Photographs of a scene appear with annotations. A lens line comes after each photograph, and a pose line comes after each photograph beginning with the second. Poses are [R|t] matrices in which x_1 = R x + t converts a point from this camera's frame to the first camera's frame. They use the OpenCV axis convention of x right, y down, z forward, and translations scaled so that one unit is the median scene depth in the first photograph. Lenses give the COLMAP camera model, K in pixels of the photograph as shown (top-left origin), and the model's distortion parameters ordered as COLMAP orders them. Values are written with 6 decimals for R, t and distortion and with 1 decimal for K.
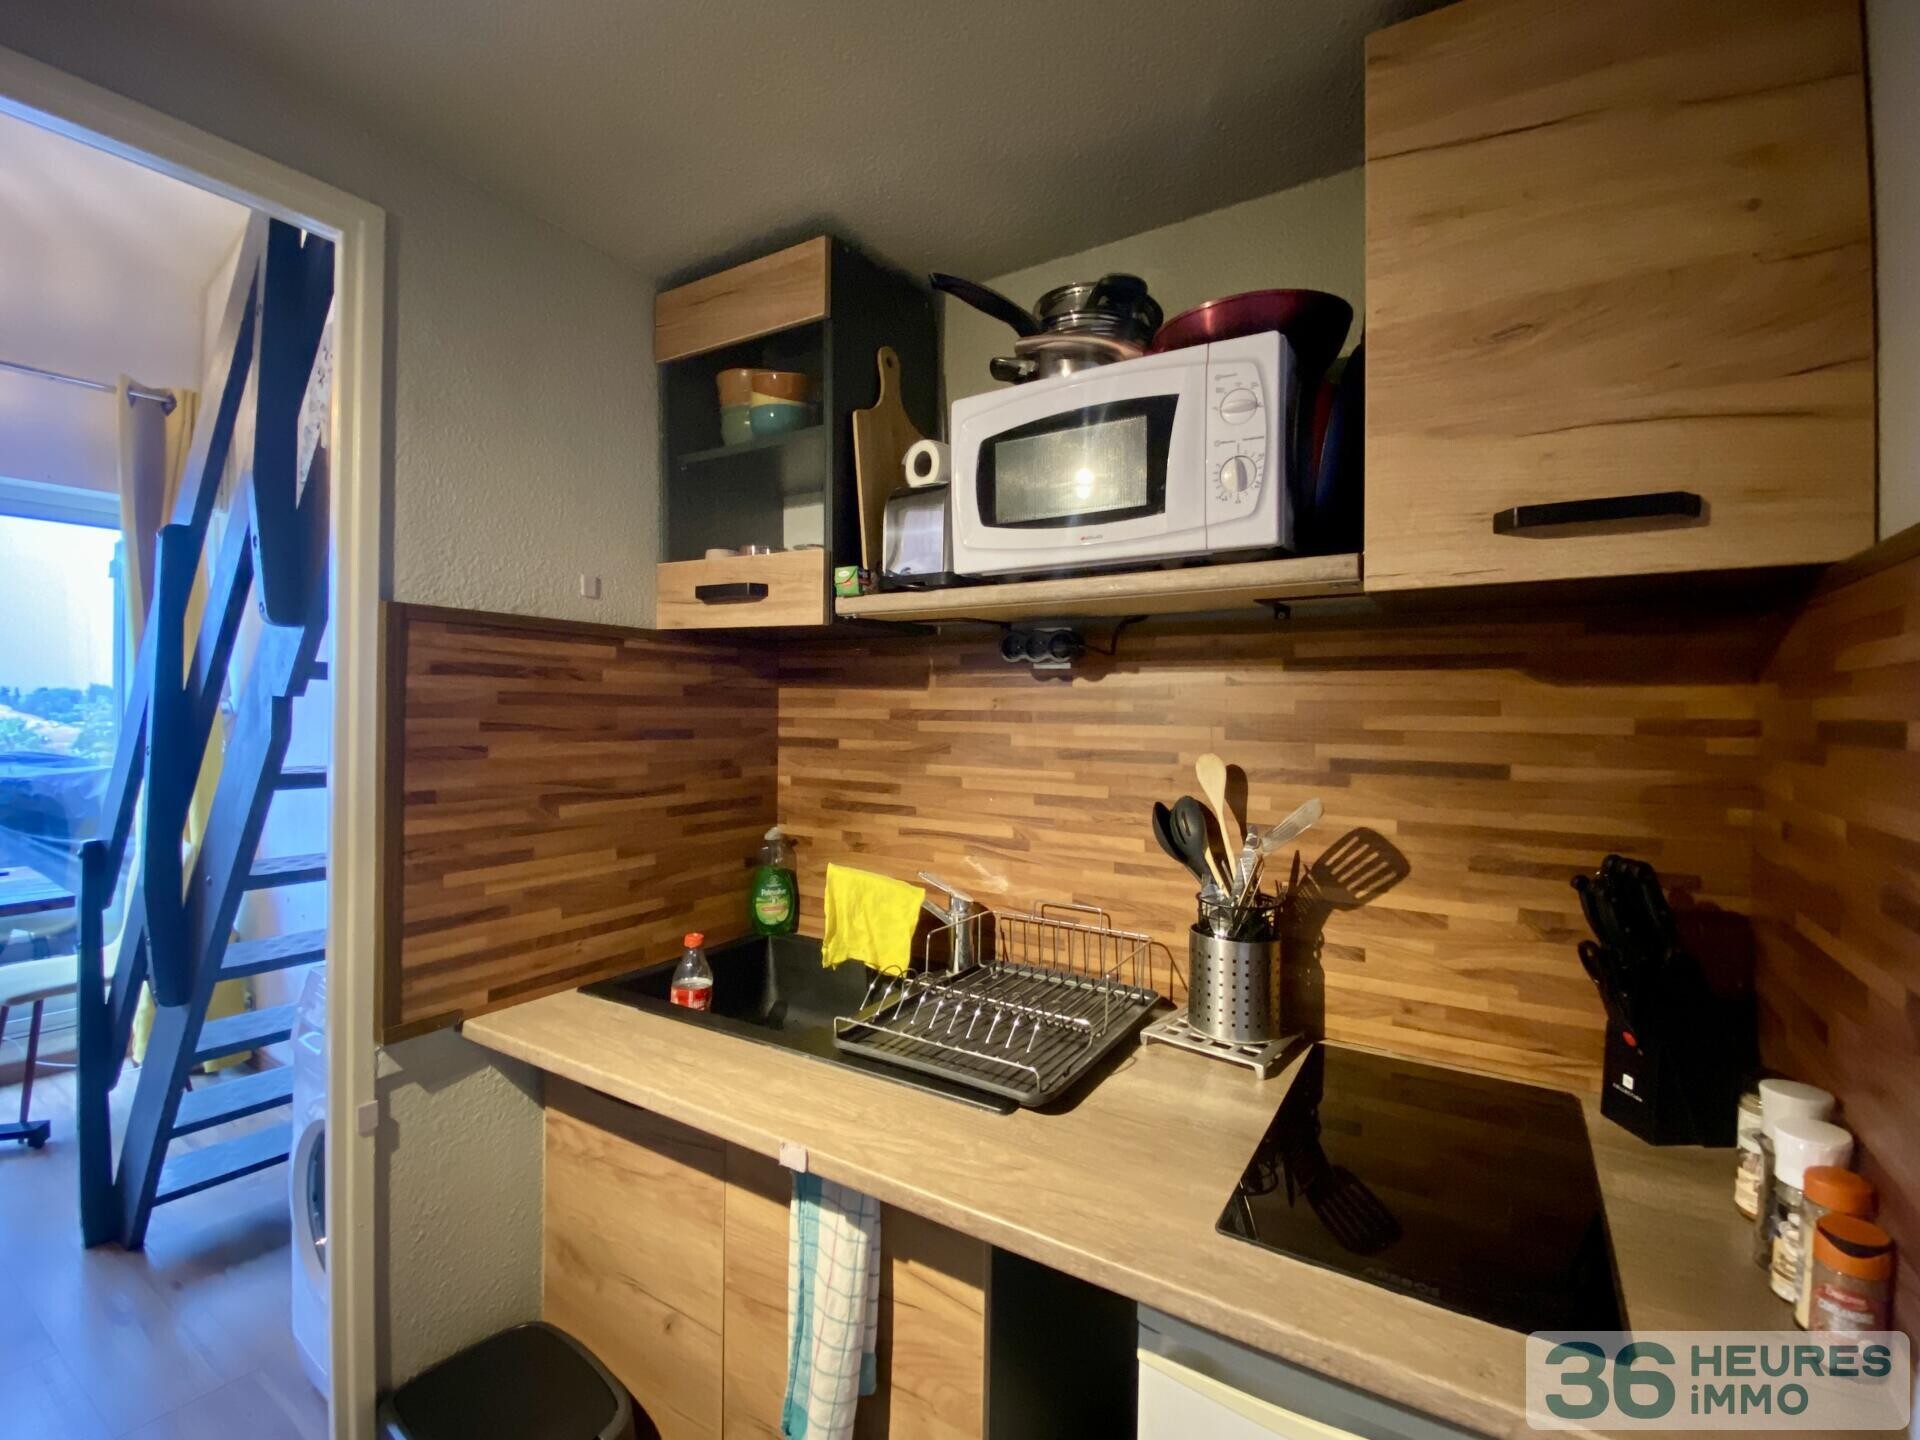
lens RADIAL K [[855.0, 0, 975.2], [0, 855.0, 715.4], [0, 0, 1]] dist [0.015498, -0.016937]
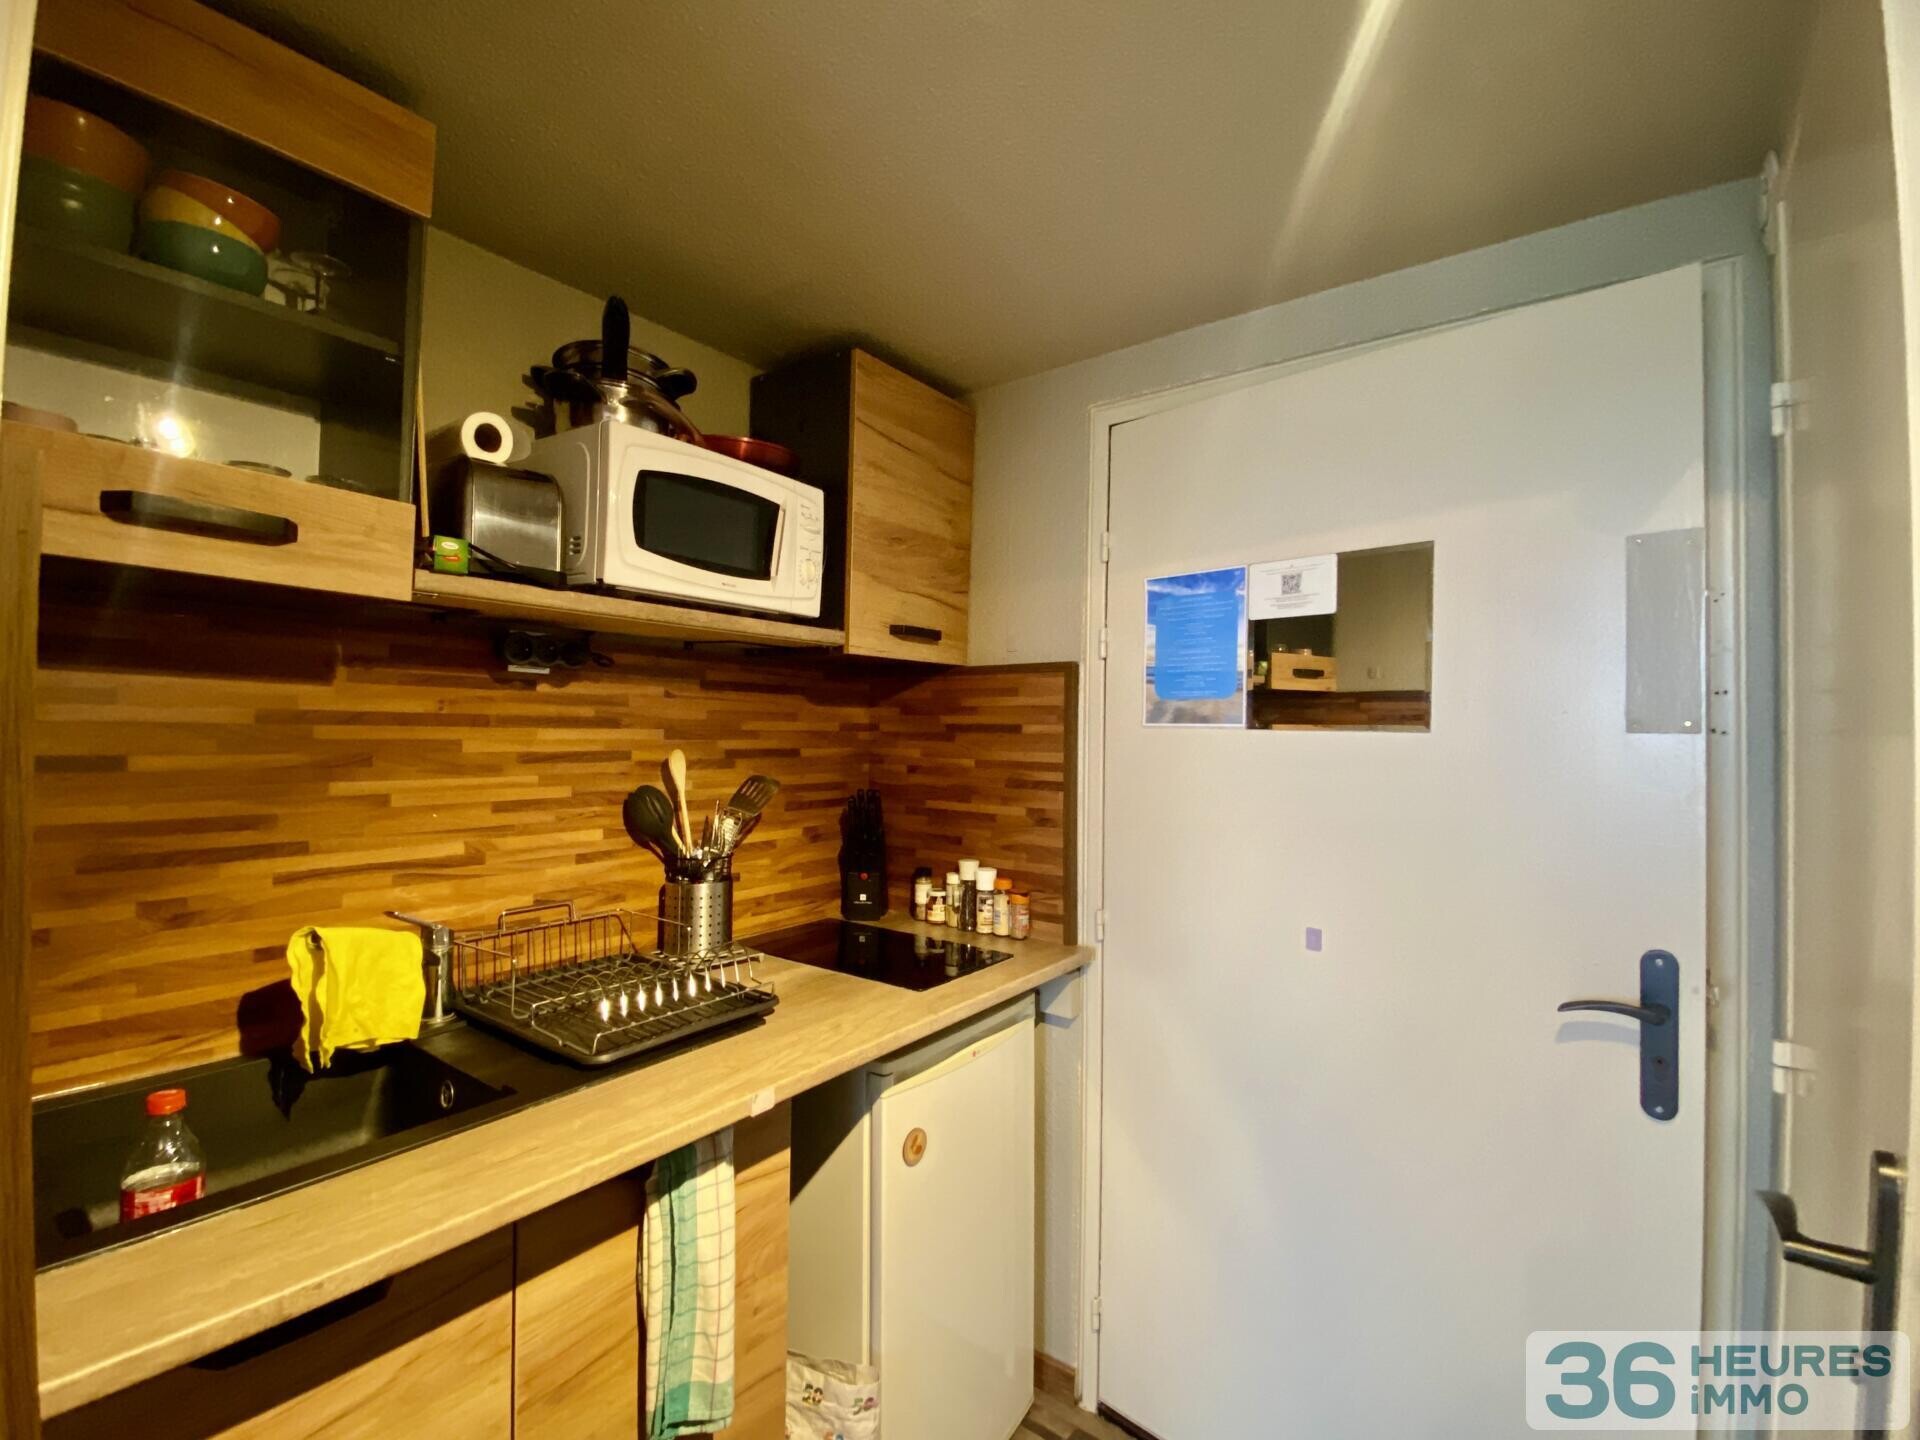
lens RADIAL K [[855.0, 0, 967.9], [0, 855.0, 715.1], [0, 0, 1]] dist [0.015498, -0.016937]
pose [[0.051536, 0.007923, 0.998640, -0.912455], [-0.005409, 0.999956, -0.007655, -0.000499], [-0.998656, -0.005007, 0.051577, 0.446948]]
